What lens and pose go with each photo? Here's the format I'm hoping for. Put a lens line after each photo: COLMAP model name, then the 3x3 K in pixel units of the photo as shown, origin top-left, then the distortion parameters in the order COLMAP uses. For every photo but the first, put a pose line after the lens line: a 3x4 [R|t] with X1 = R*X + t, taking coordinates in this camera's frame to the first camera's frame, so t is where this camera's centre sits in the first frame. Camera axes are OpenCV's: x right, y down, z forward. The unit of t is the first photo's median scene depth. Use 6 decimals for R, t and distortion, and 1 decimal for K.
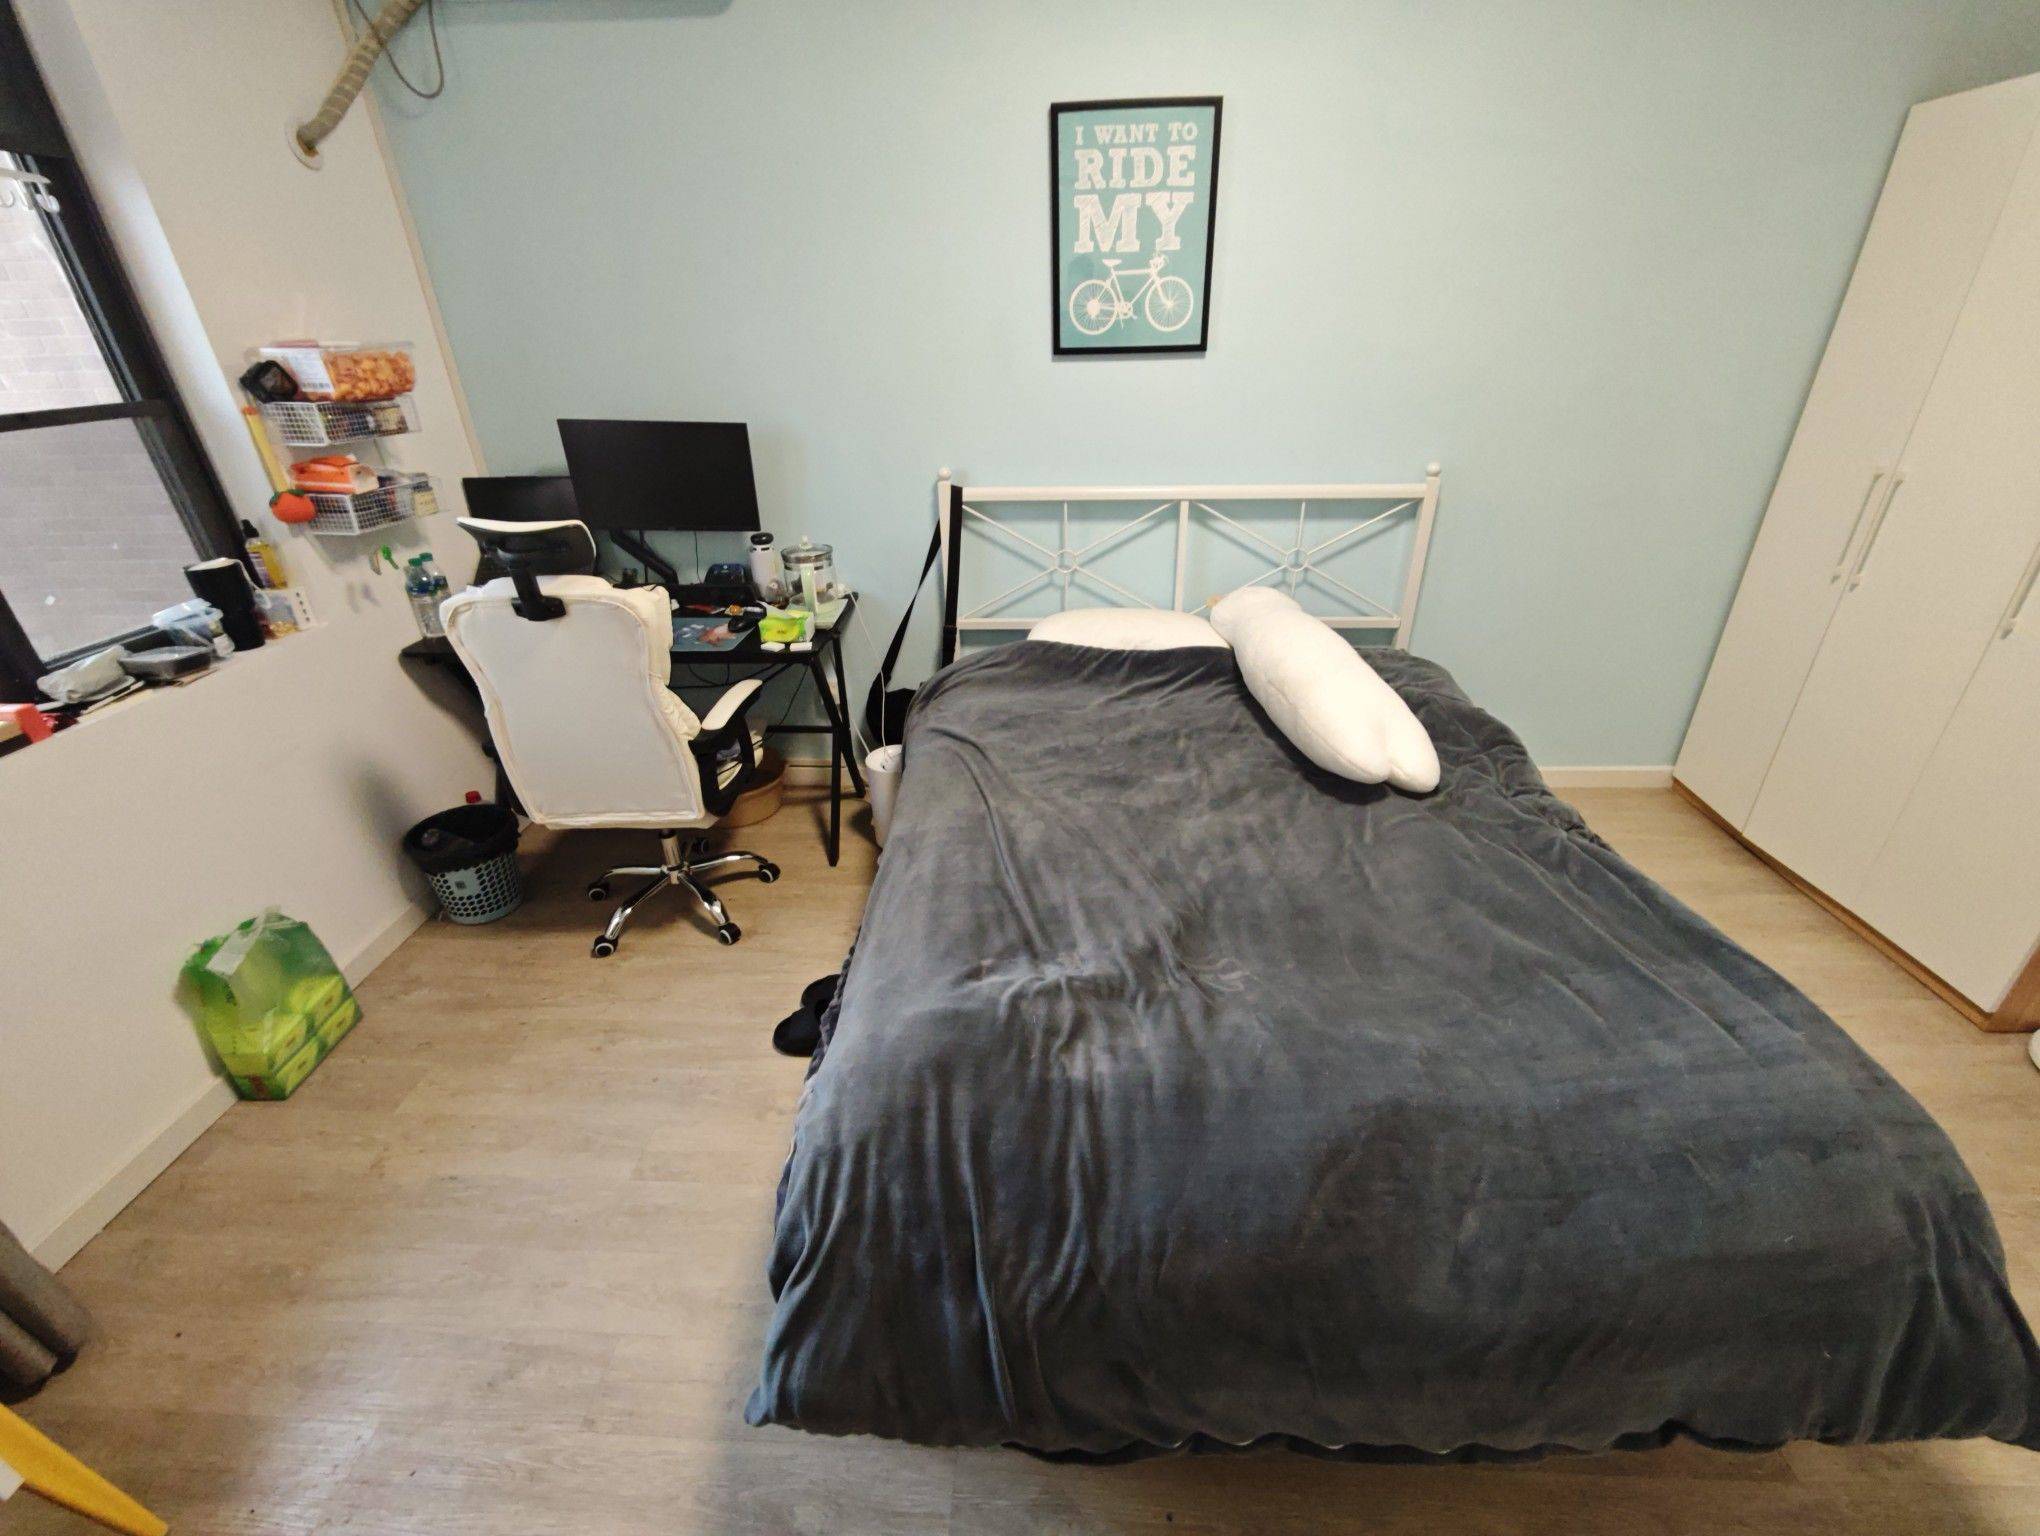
lens RADIAL K [[855.1, 0, 1030.4], [0, 855.1, 775.8], [0, 0, 1]] dist [-0.013014, 0.007148]
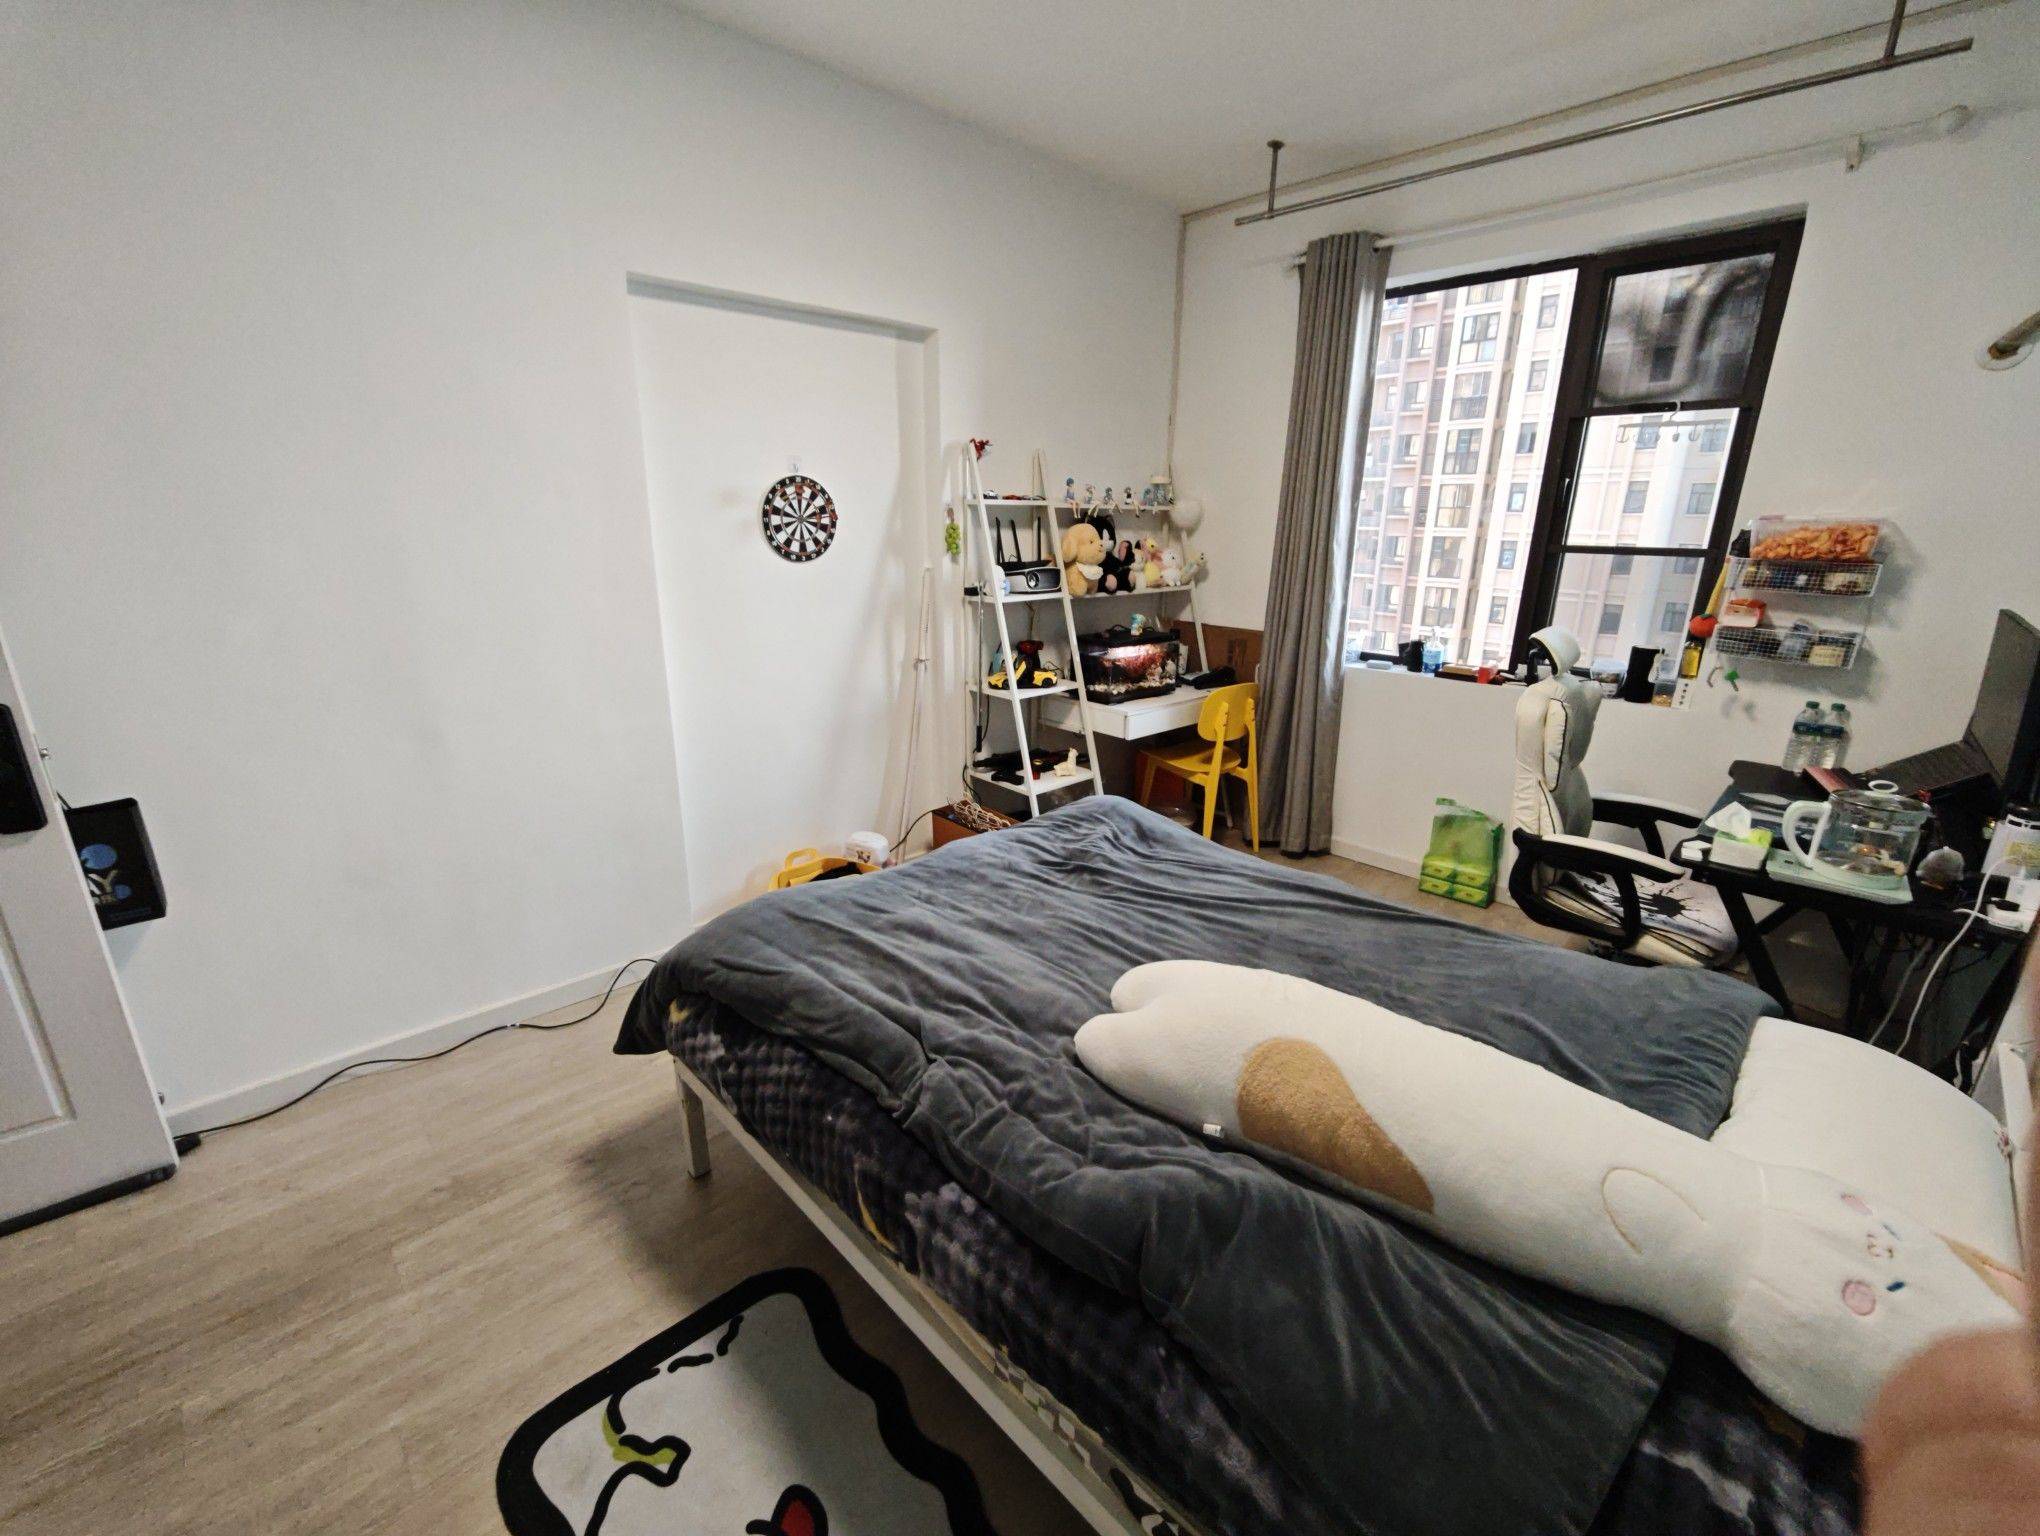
lens RADIAL K [[855.1, 0, 1030.4], [0, 855.1, 775.8], [0, 0, 1]] dist [-0.013014, 0.007148]
pose [[-0.683623, 0.224308, -0.694511, 0.776364], [-0.344166, 0.740071, 0.577793, -0.482216], [0.643591, 0.634020, -0.428731, 0.899360]]
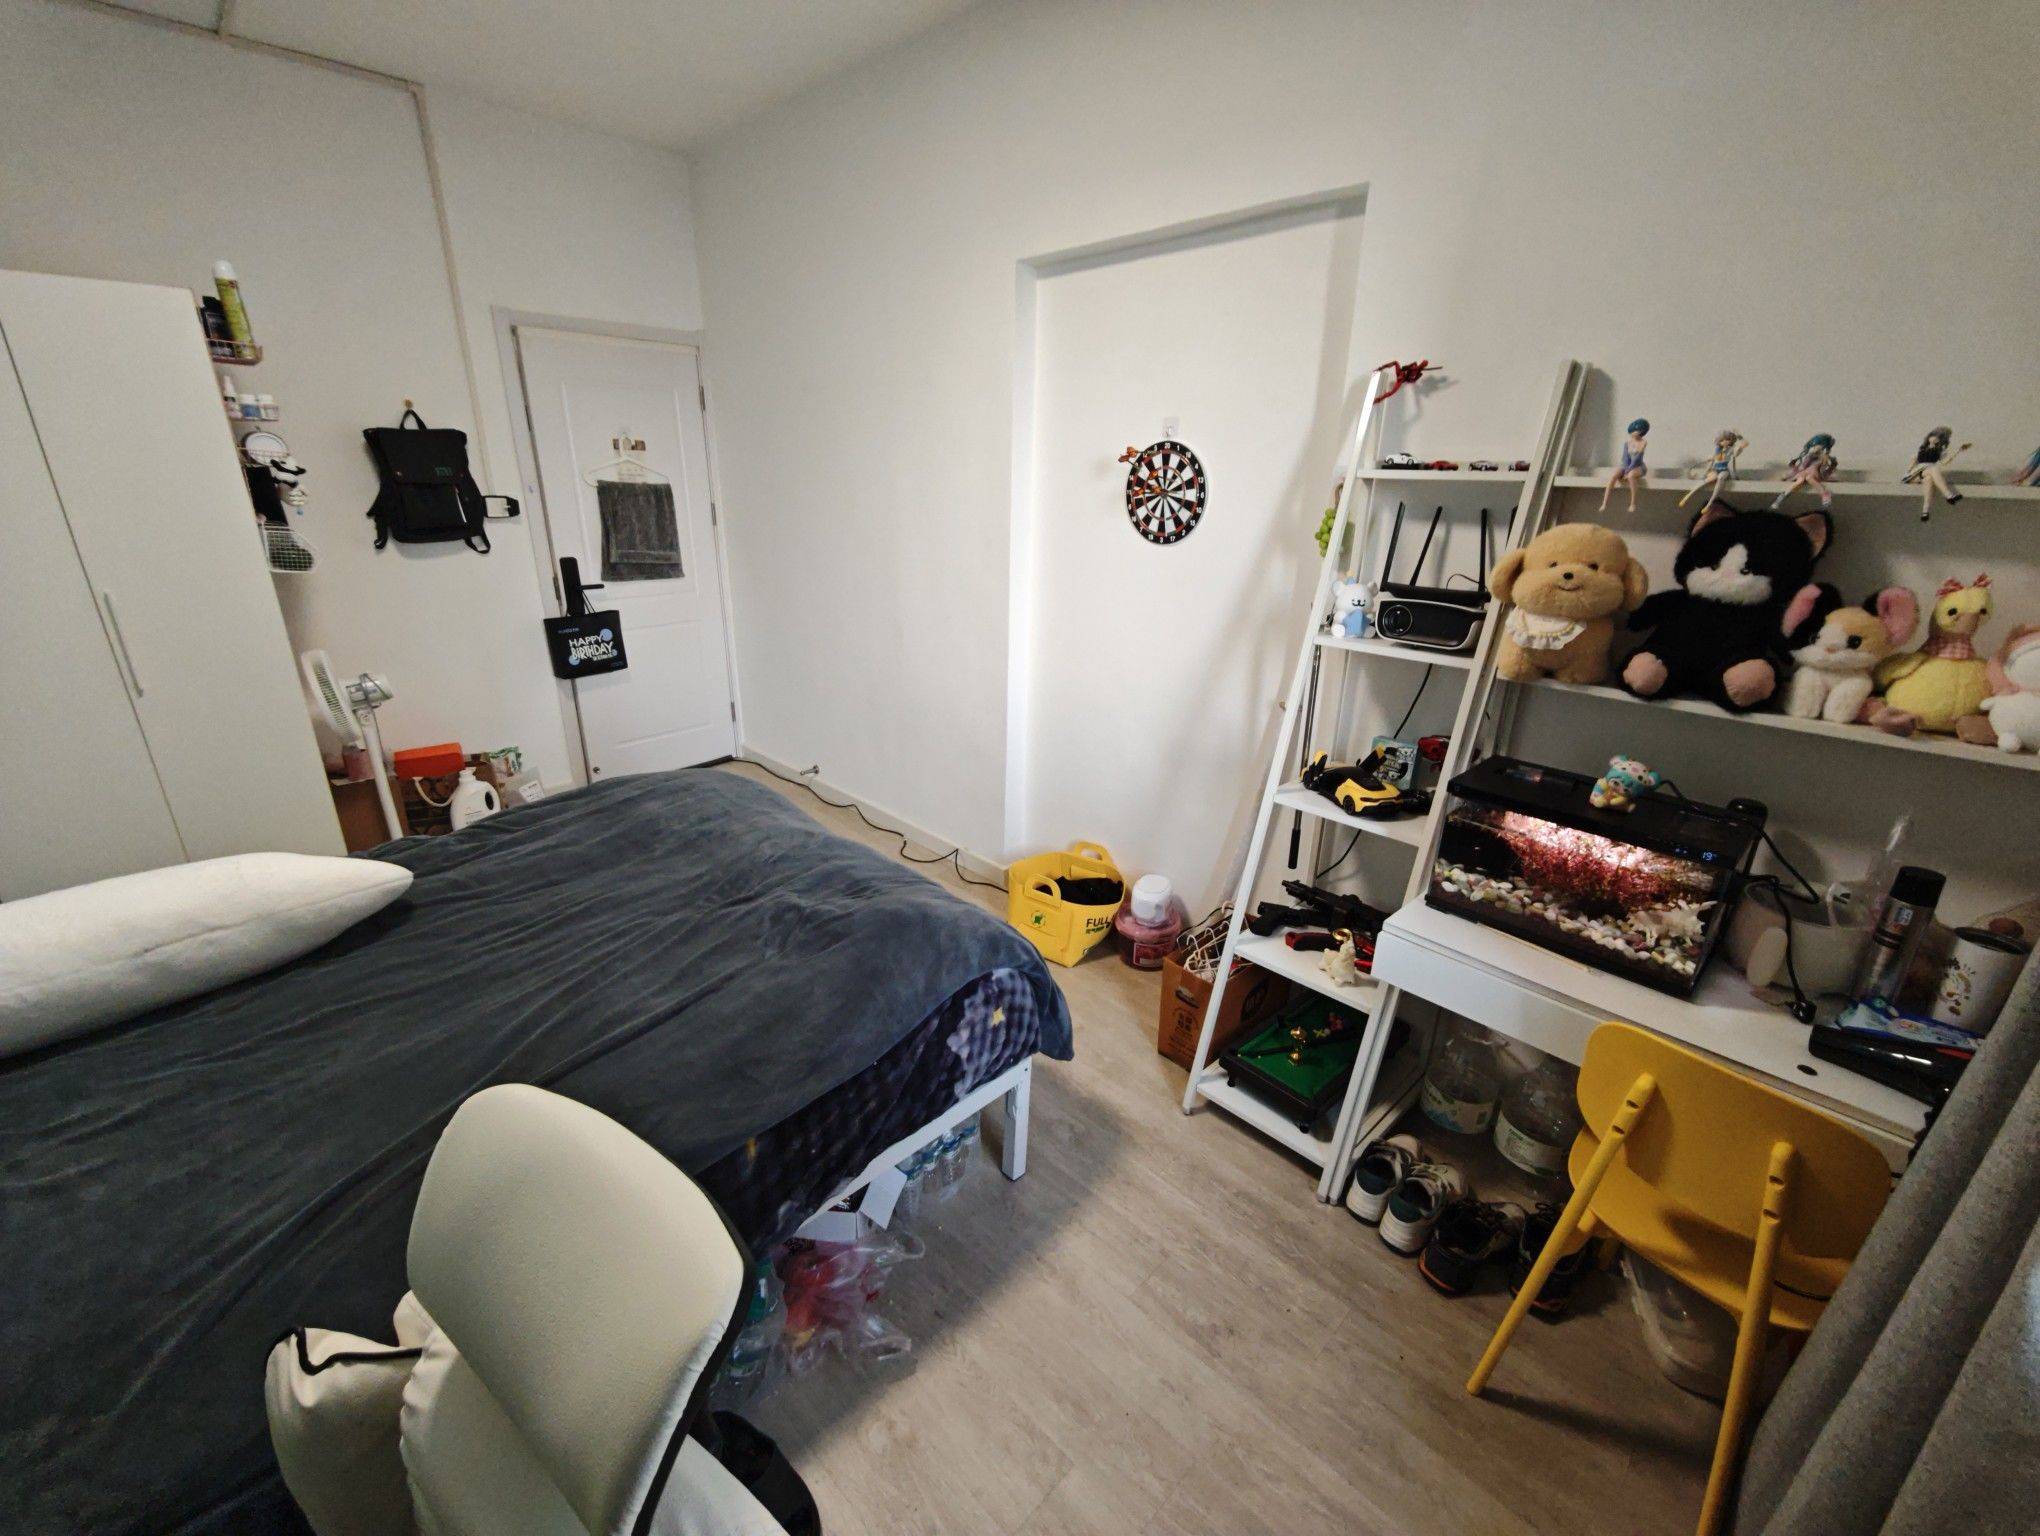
lens RADIAL K [[855.1, 0, 1030.4], [0, 855.1, 775.8], [0, 0, 1]] dist [-0.013014, 0.007148]
pose [[-0.737819, -0.225978, 0.636048, -0.595324], [0.309455, 0.724195, 0.616263, -0.367440], [-0.599884, 0.651519, -0.464395, 0.719731]]
